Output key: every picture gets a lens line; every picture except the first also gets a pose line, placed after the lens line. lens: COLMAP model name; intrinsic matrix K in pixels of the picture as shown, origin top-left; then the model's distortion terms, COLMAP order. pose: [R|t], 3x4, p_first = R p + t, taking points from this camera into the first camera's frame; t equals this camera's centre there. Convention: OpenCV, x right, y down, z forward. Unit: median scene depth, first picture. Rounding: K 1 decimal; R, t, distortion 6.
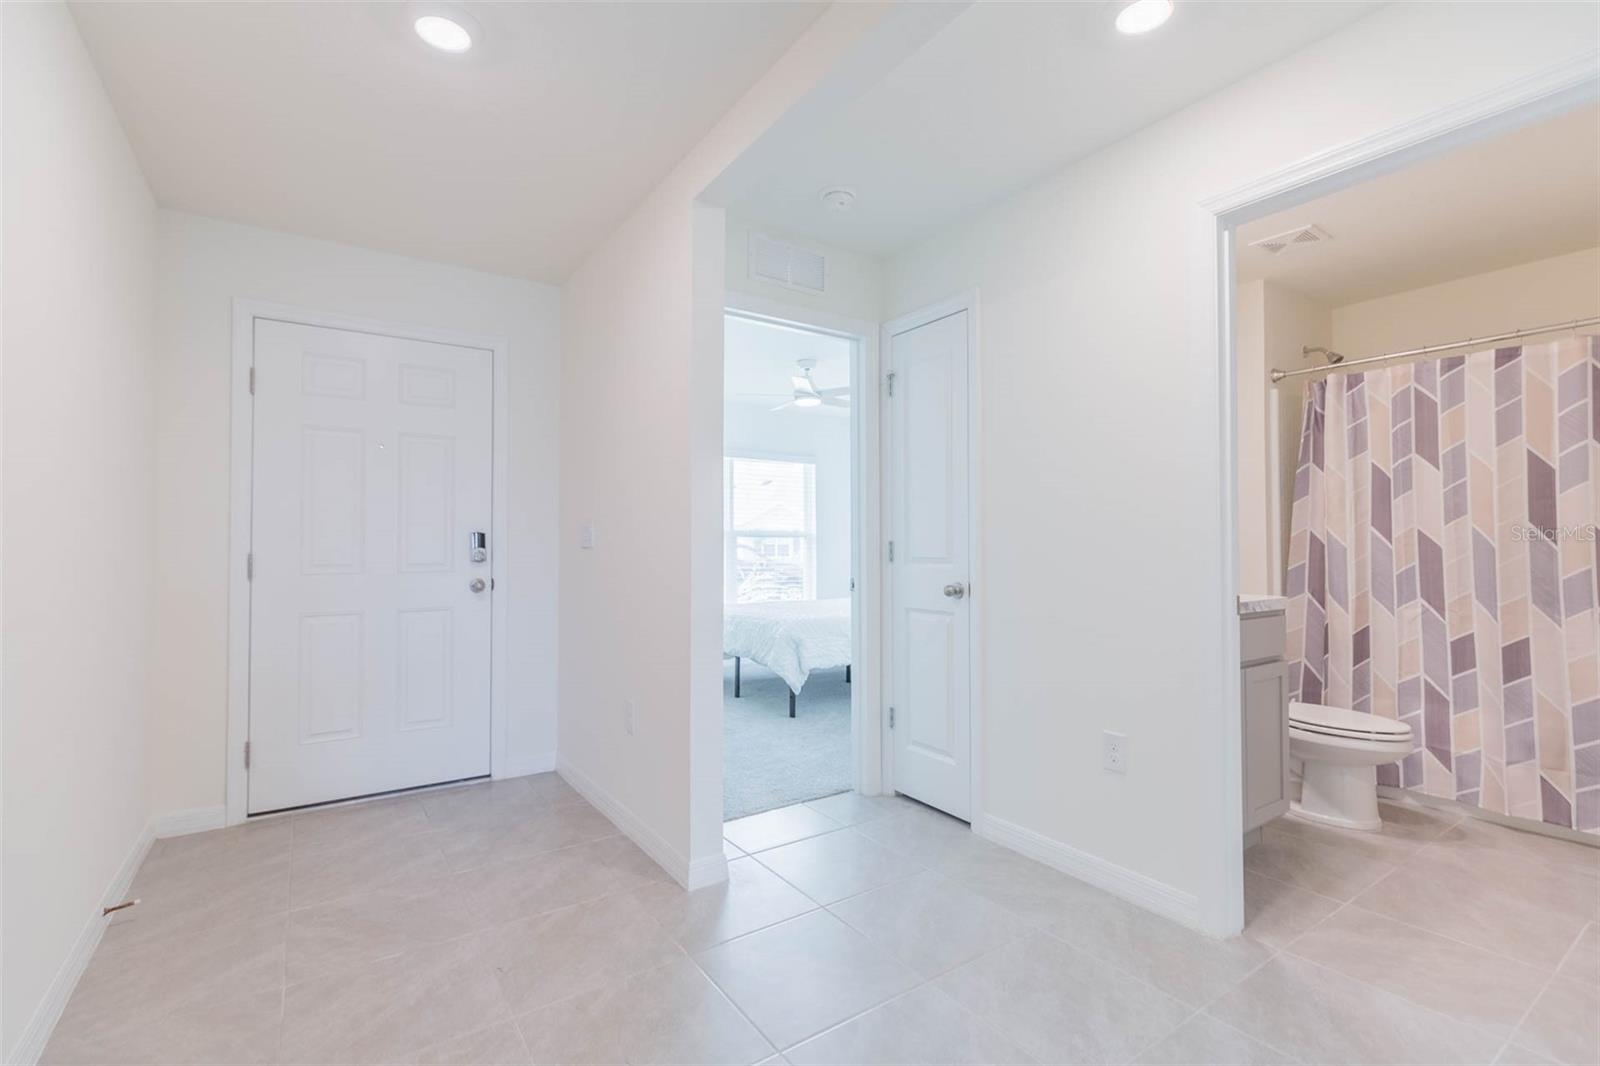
lens RADIAL K [[721.5, 0, 801.1], [0, 721.5, 533.0], [0, 0, 1]] dist [0.006231, -0.001000]
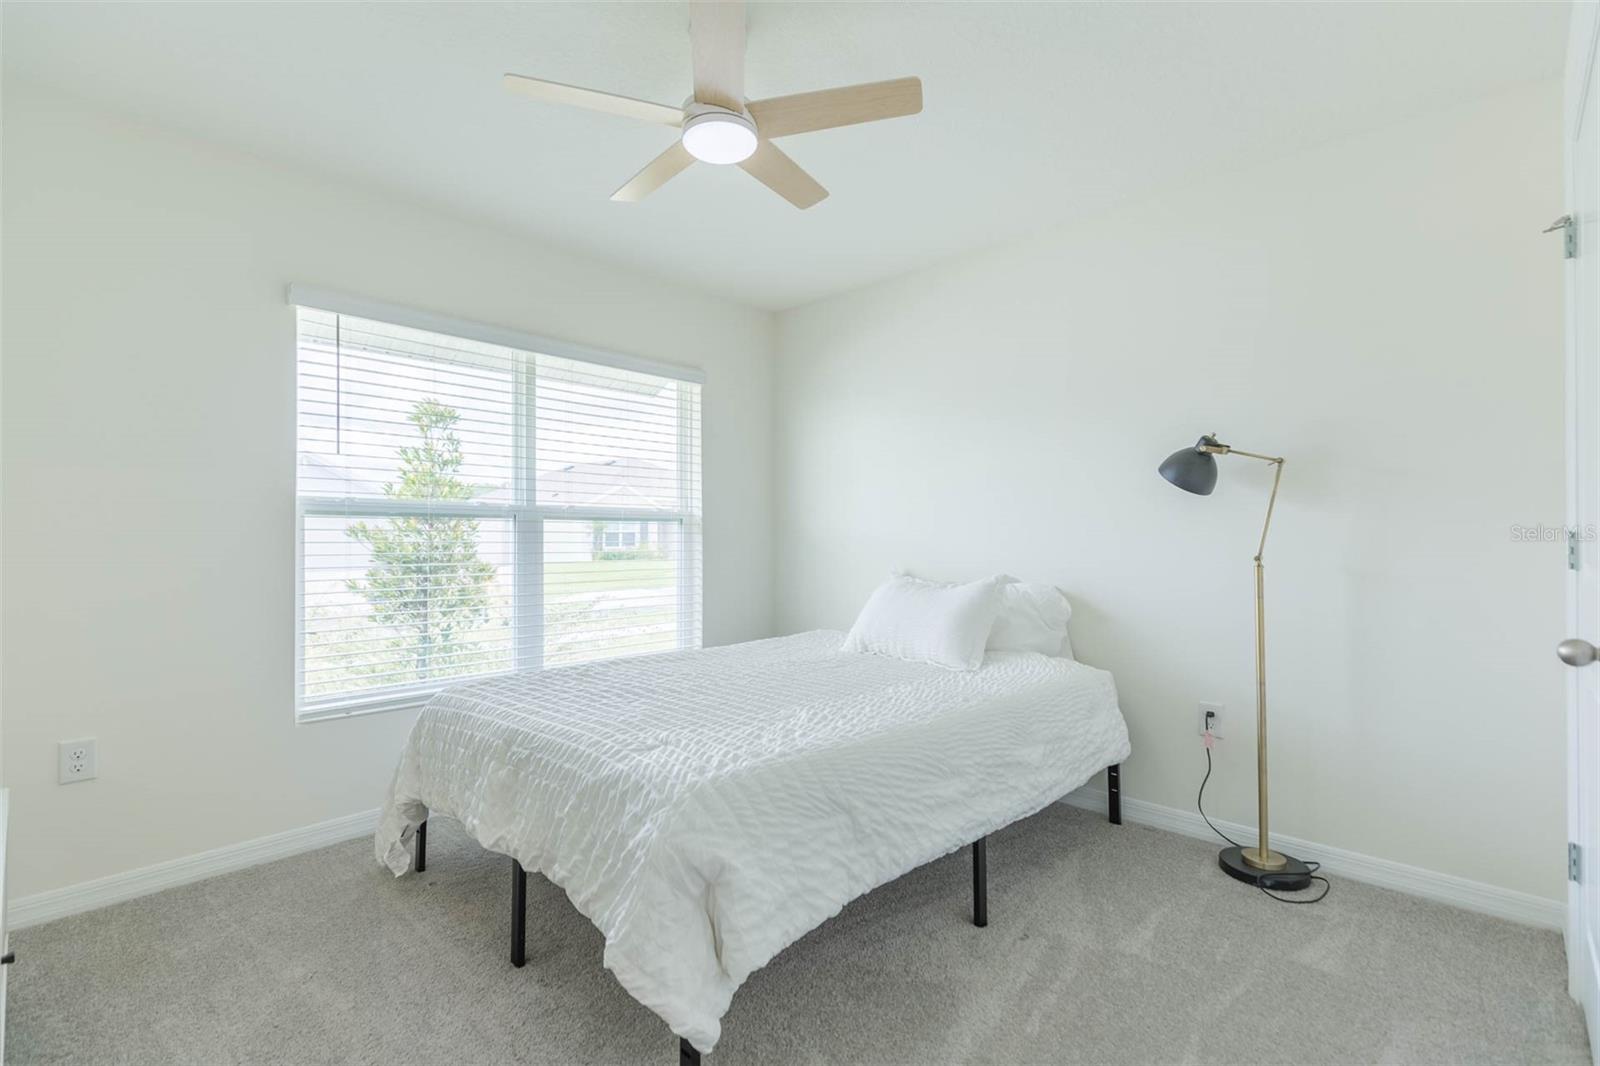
lens RADIAL K [[721.5, 0, 795.9], [0, 721.5, 532.4], [0, 0, 1]] dist [0.006231, -0.001000]
pose [[0.979115, 0.001080, 0.203302, -0.019785], [-0.004335, 0.999870, 0.015562, 0.005725], [-0.203259, -0.016118, 0.978992, 0.464295]]
